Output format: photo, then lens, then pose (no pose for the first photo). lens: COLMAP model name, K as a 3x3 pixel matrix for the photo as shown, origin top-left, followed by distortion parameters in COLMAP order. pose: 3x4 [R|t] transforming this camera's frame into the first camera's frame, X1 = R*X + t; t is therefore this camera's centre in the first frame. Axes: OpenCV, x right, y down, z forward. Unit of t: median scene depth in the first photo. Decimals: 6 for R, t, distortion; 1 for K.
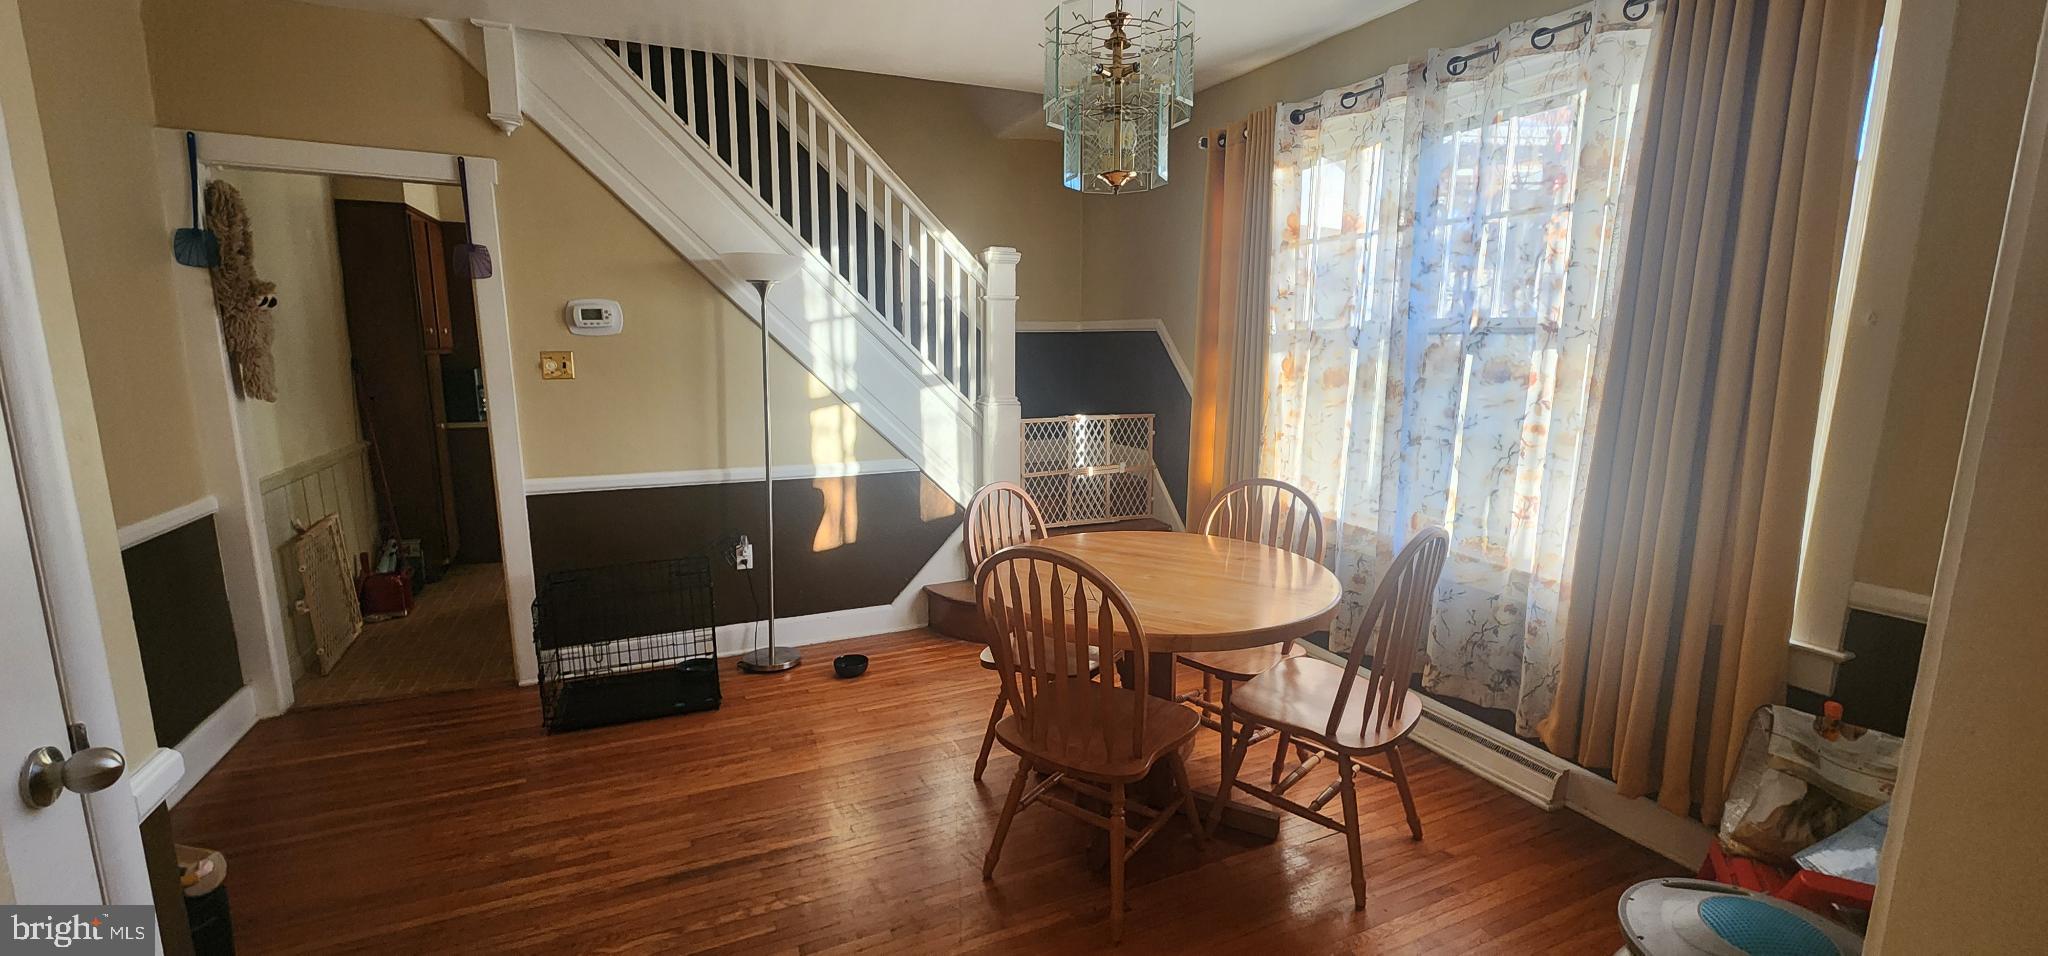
lens RADIAL K [[853.2, 0, 1023.6], [0, 853.2, 483.2], [0, 0, 1]] dist [-0.004505, 0.001357]
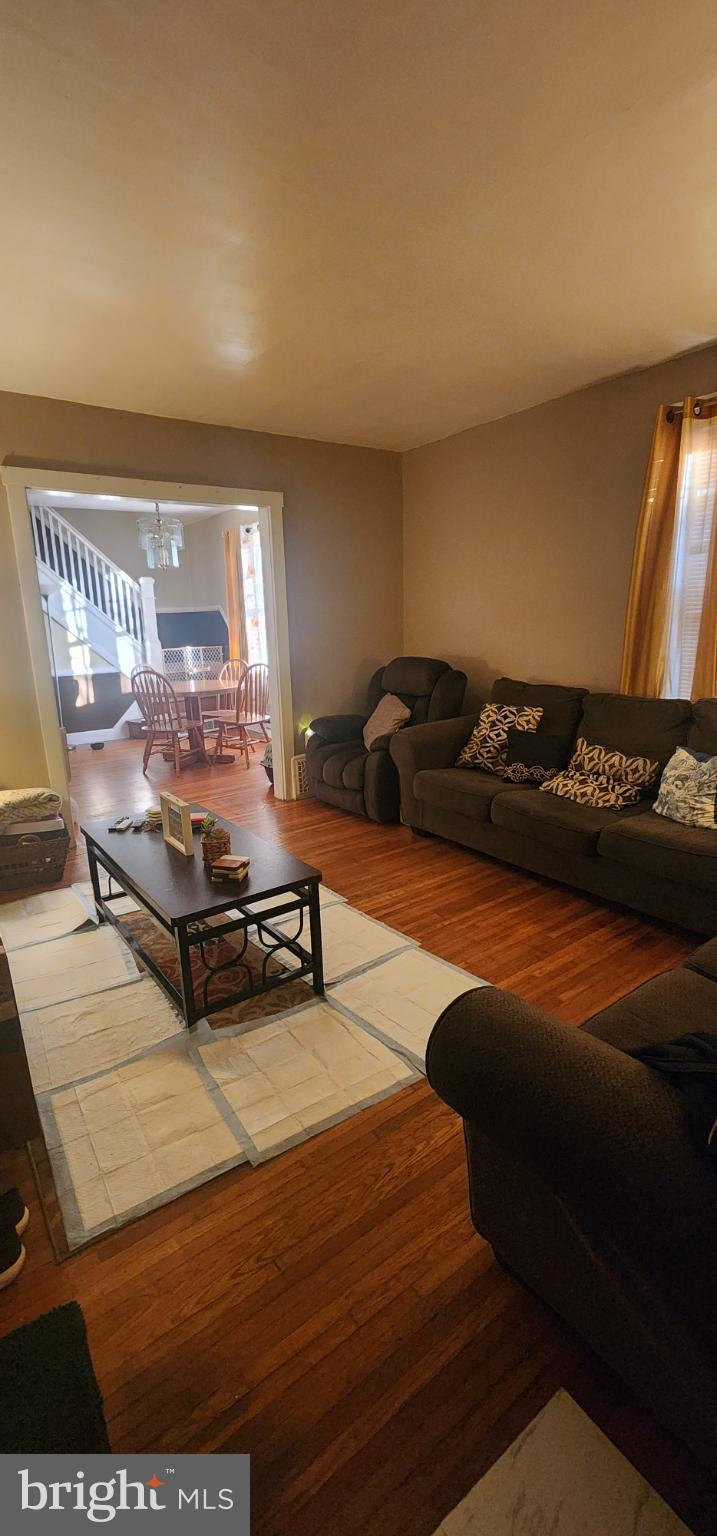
lens RADIAL K [[639.9, 0, 345.7], [0, 639.9, 775.3], [0, 0, 1]] dist [-0.004505, 0.001357]
pose [[0.981039, -0.075015, 0.178707, 0.163913], [0.061242, 0.994799, 0.081385, 0.170841], [-0.183882, -0.068898, 0.980531, -0.923984]]
